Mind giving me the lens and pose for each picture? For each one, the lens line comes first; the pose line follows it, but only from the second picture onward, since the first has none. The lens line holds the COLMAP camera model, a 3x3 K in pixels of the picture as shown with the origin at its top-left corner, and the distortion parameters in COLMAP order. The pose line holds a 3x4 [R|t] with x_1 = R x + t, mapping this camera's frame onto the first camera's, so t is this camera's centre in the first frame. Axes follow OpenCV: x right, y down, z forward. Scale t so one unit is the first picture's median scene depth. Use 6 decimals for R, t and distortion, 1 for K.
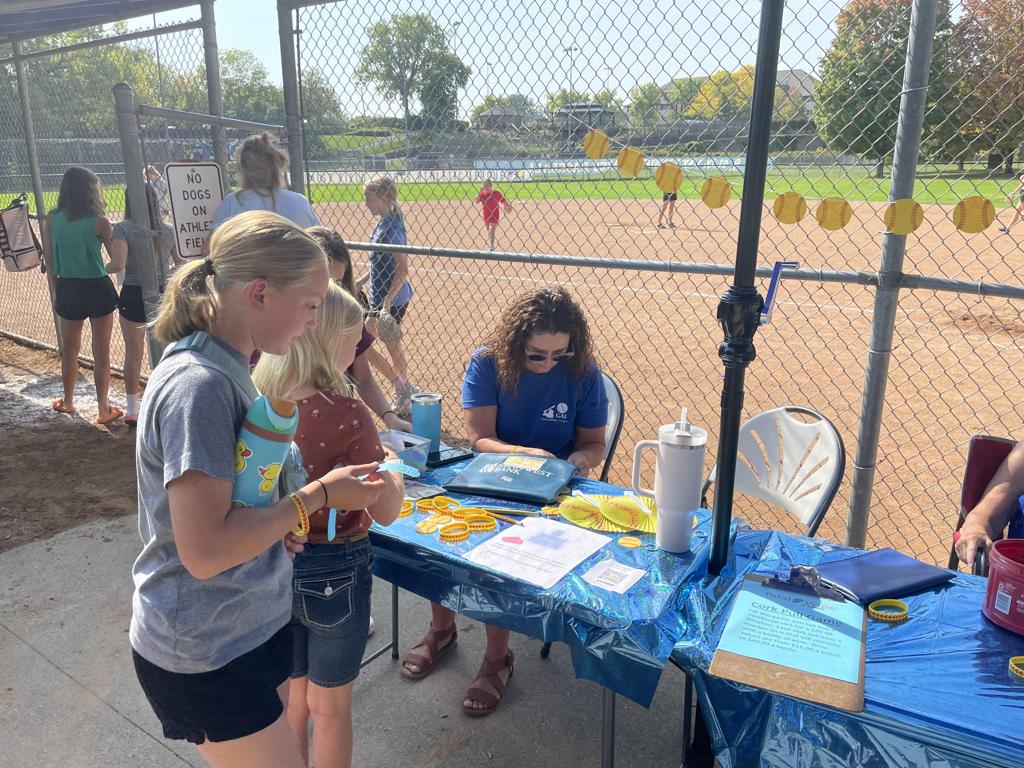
lens RADIAL K [[765.9, 0, 513.6], [0, 765.9, 388.3], [0, 0, 1]] dist [0.080003, -0.107251]
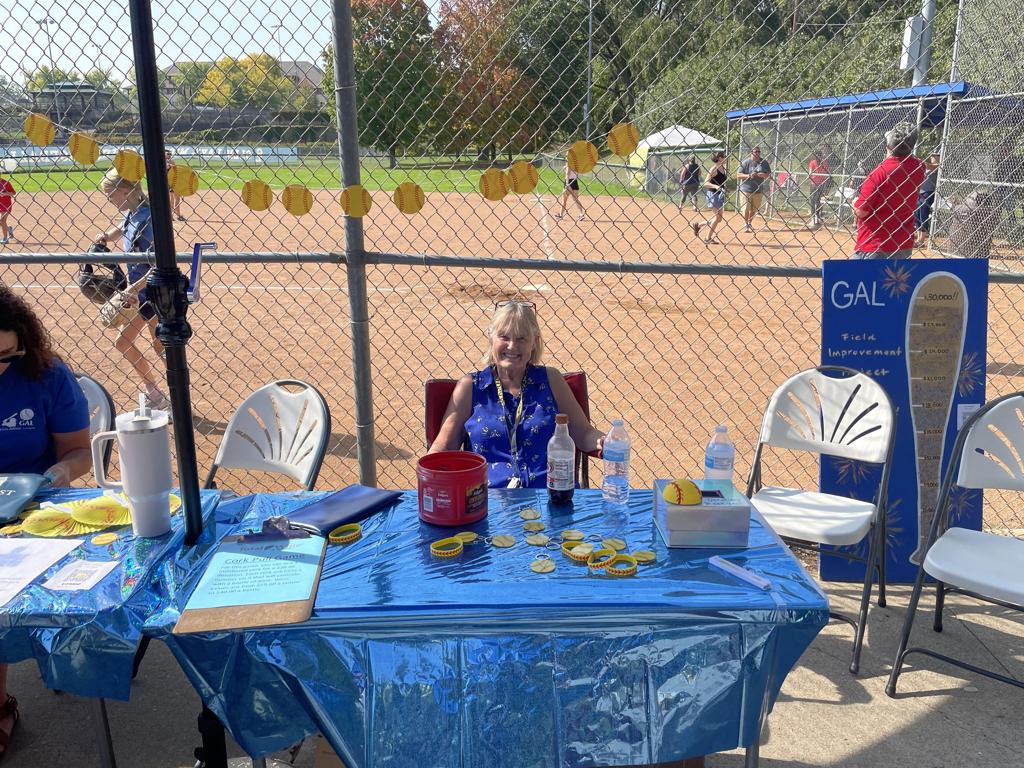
lens RADIAL K [[765.9, 0, 516.3], [0, 765.9, 385.9], [0, 0, 1]] dist [0.080003, -0.107251]
pose [[0.839267, -0.154594, 0.521279, 0.090404], [0.149945, 0.987357, 0.051404, 0.030877], [-0.522635, 0.035022, 0.851837, -0.101321]]
